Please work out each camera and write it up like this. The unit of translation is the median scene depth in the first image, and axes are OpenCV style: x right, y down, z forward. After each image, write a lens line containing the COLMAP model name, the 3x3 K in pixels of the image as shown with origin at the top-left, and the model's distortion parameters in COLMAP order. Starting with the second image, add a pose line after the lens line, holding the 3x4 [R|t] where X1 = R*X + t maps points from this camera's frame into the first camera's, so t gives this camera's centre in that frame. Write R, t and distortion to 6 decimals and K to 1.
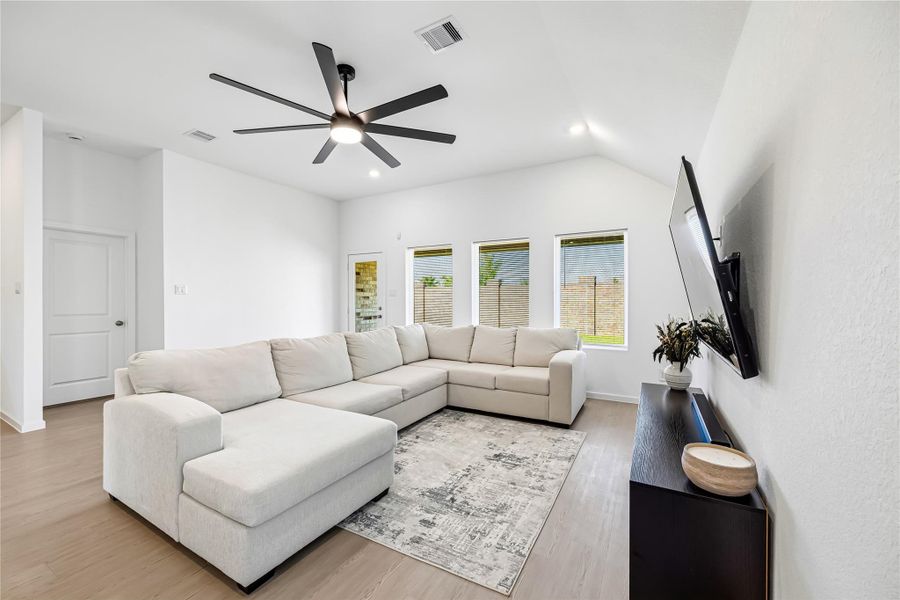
lens RADIAL K [[362.0, 0, 447.1], [0, 362.0, 298.9], [0, 0, 1]] dist [0.002010, 0.000070]
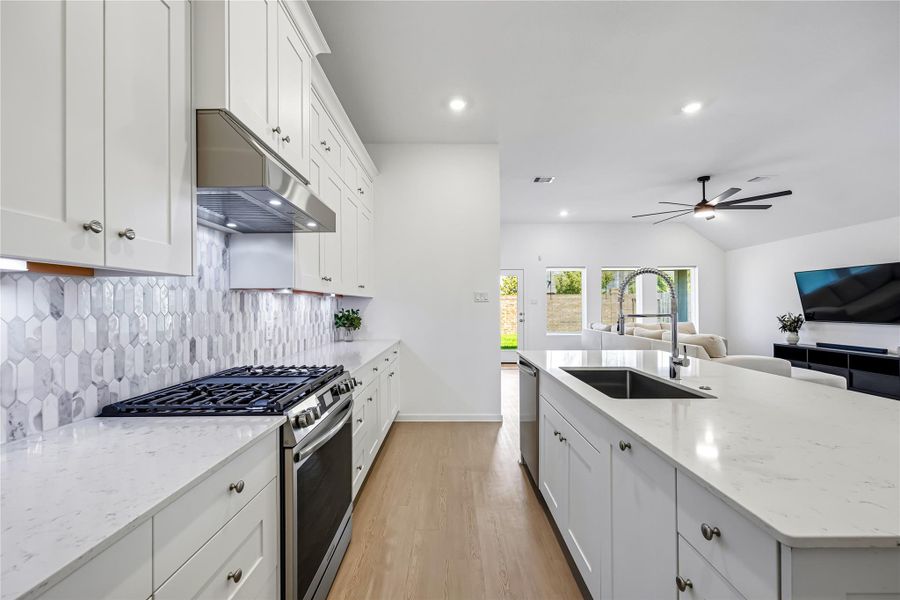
lens RADIAL K [[361.6, 0, 450.6], [0, 361.6, 302.8], [0, 0, 1]] dist [0.000818, 0.000197]
pose [[0.865269, -0.001374, 0.501305, -1.250443], [0.007169, 0.999928, -0.009632, -0.002805], [-0.501256, 0.011928, 0.865217, 0.045893]]
